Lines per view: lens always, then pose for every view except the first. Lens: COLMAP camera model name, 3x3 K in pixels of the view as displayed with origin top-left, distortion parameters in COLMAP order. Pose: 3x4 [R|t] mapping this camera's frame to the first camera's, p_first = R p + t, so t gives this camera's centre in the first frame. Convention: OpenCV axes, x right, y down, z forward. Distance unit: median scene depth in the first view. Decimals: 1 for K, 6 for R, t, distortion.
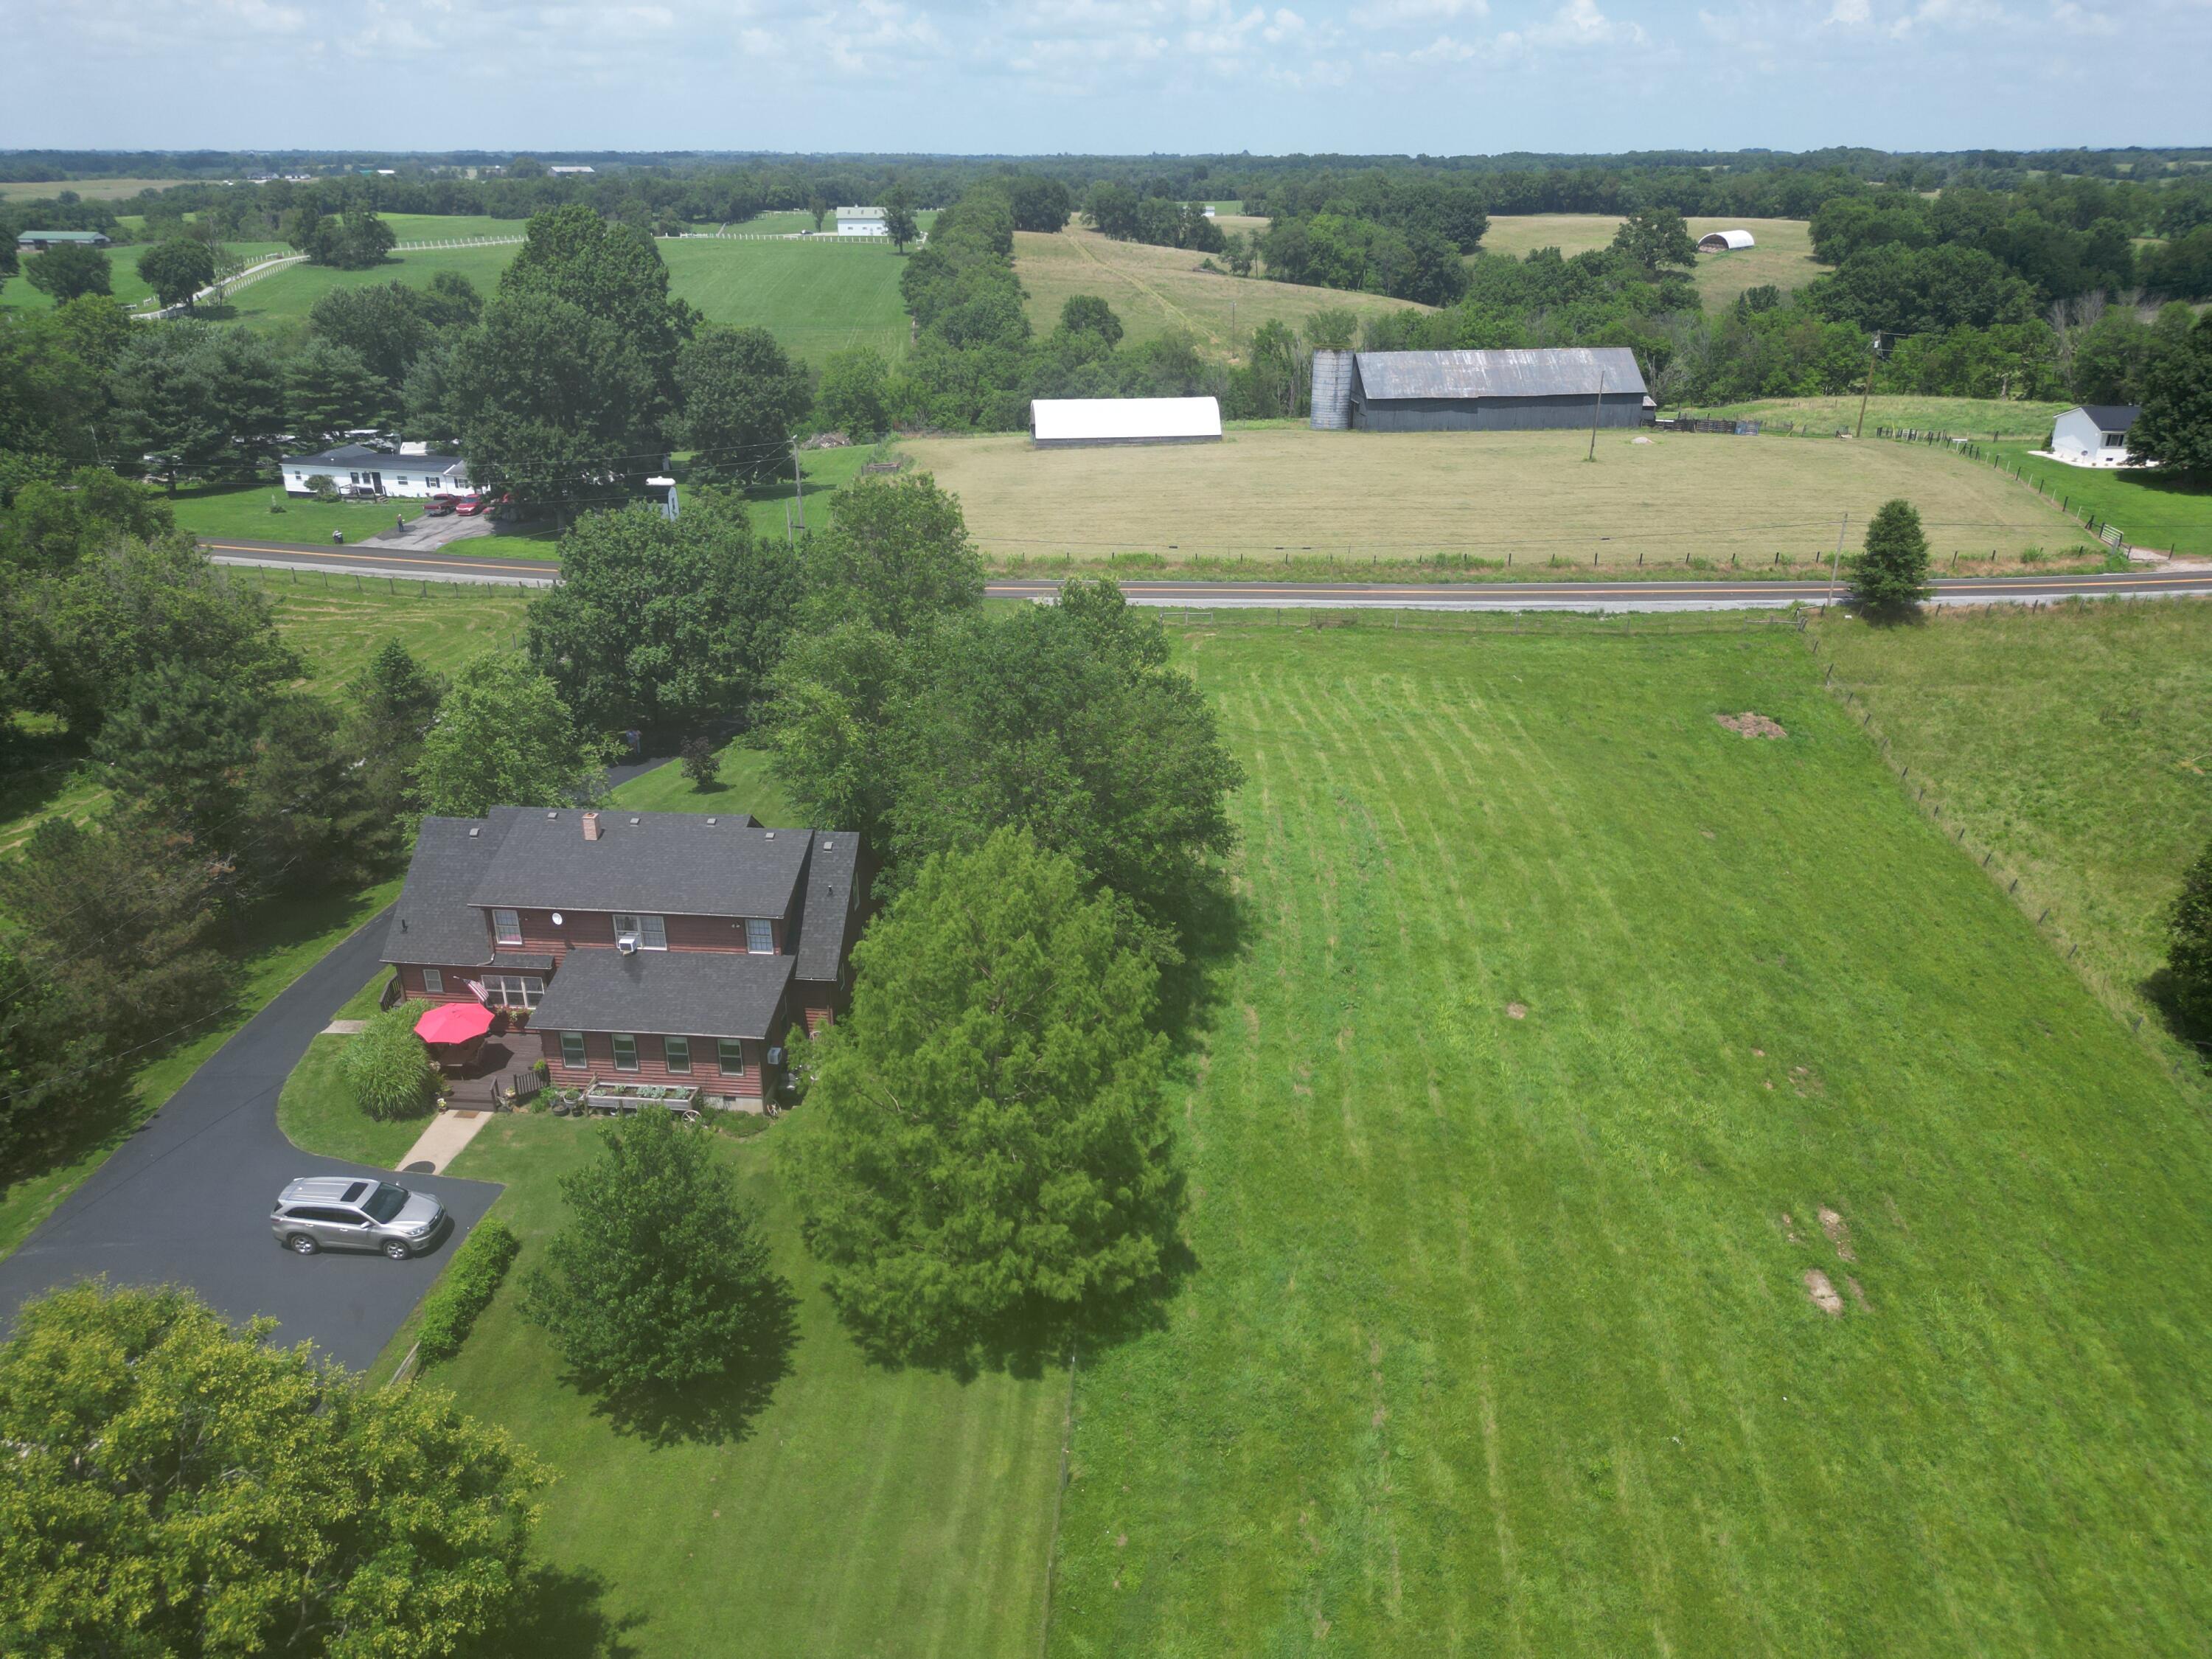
lens RADIAL K [[1551.6, 0, 1111.8], [0, 1551.6, 820.3], [0, 0, 1]] dist [0.074913, -0.079945]
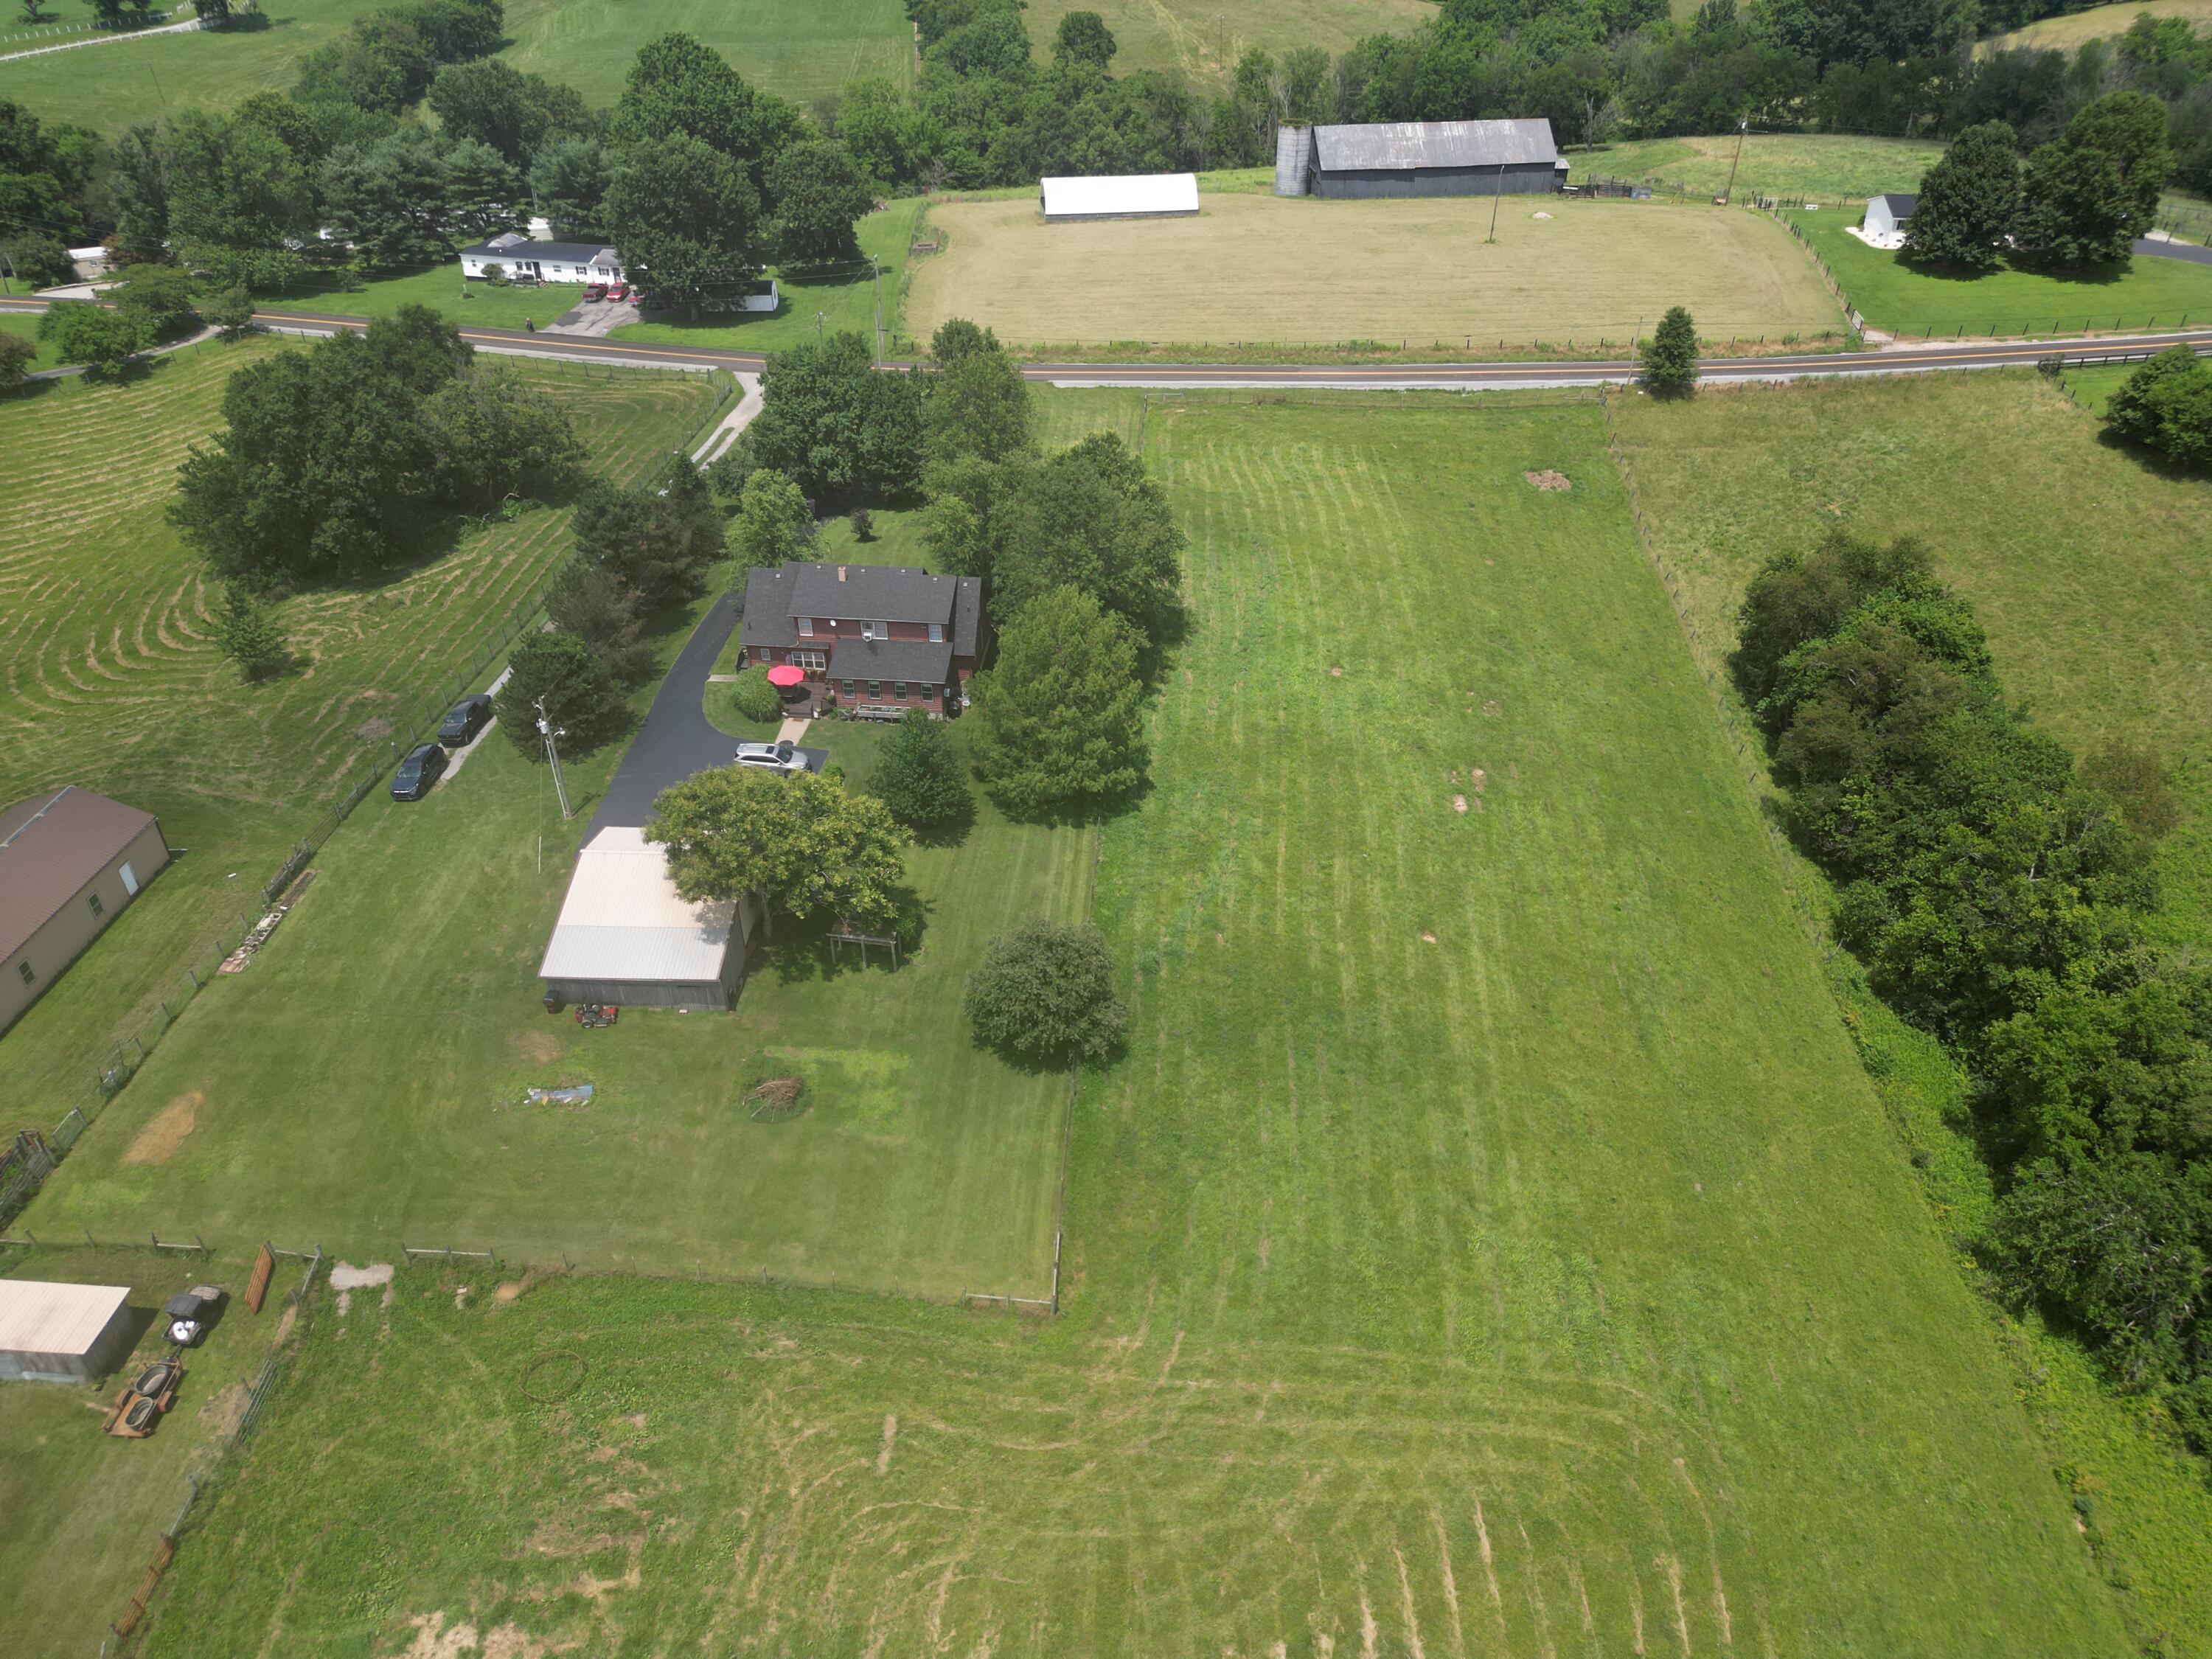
lens RADIAL K [[1551.6, 0, 1111.8], [0, 1551.6, 820.3], [0, 0, 1]] dist [0.074913, -0.079945]
pose [[0.999988, -0.003007, 0.003982, -0.005528], [0.002147, 0.979642, 0.200740, -0.040833], [-0.004504, -0.200729, 0.979637, -0.457521]]
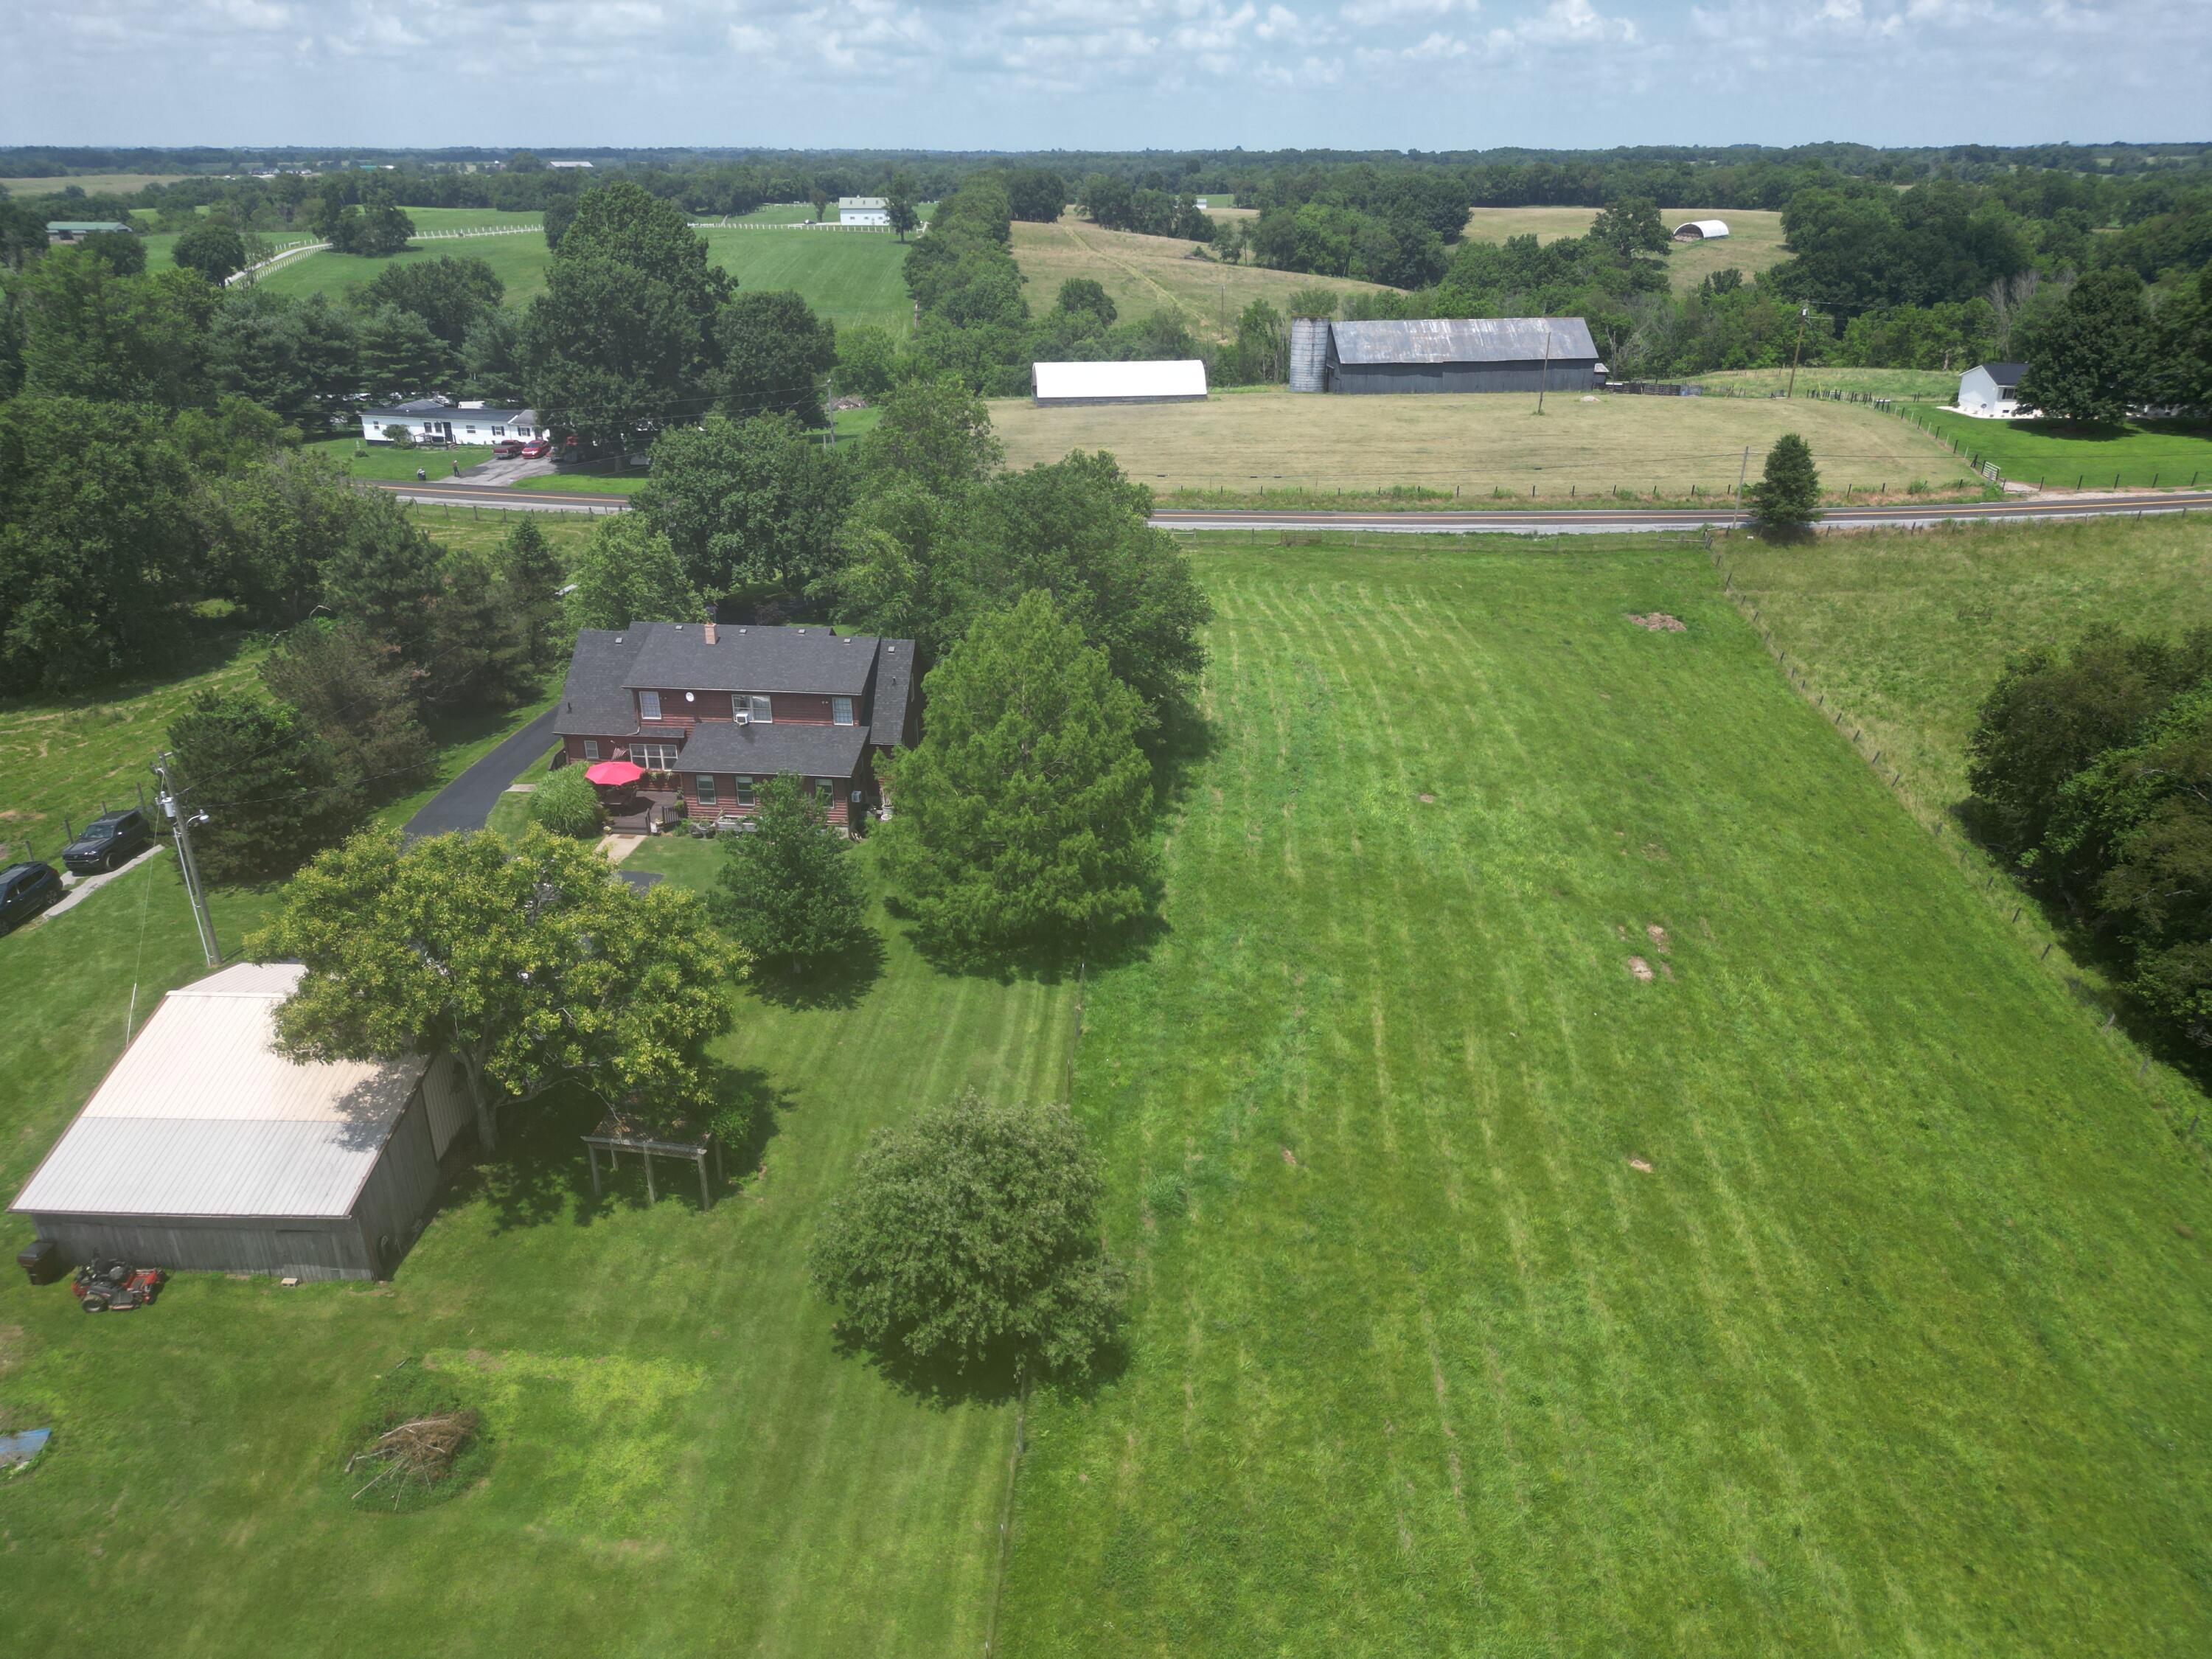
lens RADIAL K [[1551.6, 0, 1111.8], [0, 1551.6, 820.3], [0, 0, 1]] dist [0.074913, -0.079945]
pose [[0.999993, -0.001771, 0.003301, -0.000974], [0.001765, 0.999997, 0.001805, 0.078018], [-0.003304, -0.001799, 0.999993, -0.151133]]
